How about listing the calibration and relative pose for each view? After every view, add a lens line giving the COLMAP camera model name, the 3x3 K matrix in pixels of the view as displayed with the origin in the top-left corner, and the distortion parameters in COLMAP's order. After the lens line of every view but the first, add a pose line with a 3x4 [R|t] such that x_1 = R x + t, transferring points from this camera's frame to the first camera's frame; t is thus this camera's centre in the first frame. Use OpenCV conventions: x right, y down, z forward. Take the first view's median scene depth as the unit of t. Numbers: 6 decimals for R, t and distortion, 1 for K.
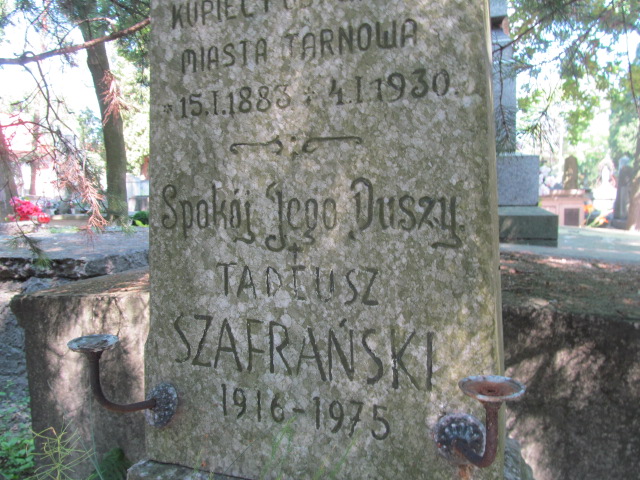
lens RADIAL K [[531.6, 0, 314.2], [0, 531.6, 240.8], [0, 0, 1]] dist [-0.031287, 0.011844]
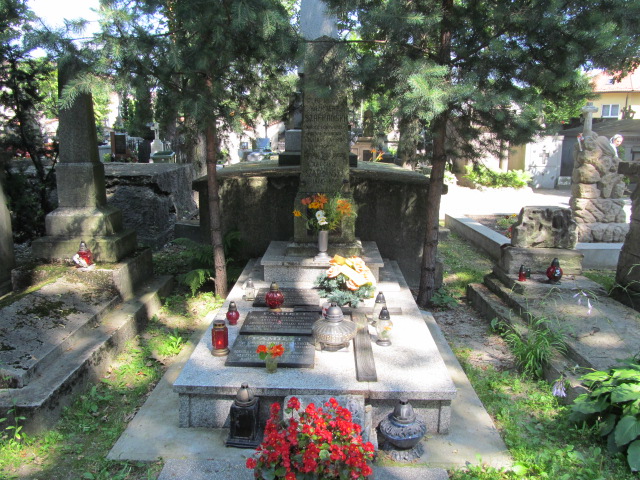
lens RADIAL K [[531.6, 0, 314.2], [0, 531.6, 240.8], [0, 0, 1]] dist [-0.031287, 0.011844]
pose [[0.940841, -0.049440, 0.335222, -1.037988], [0.010509, 0.993080, 0.116968, 0.102851], [-0.338685, -0.106525, 0.934850, -2.300665]]
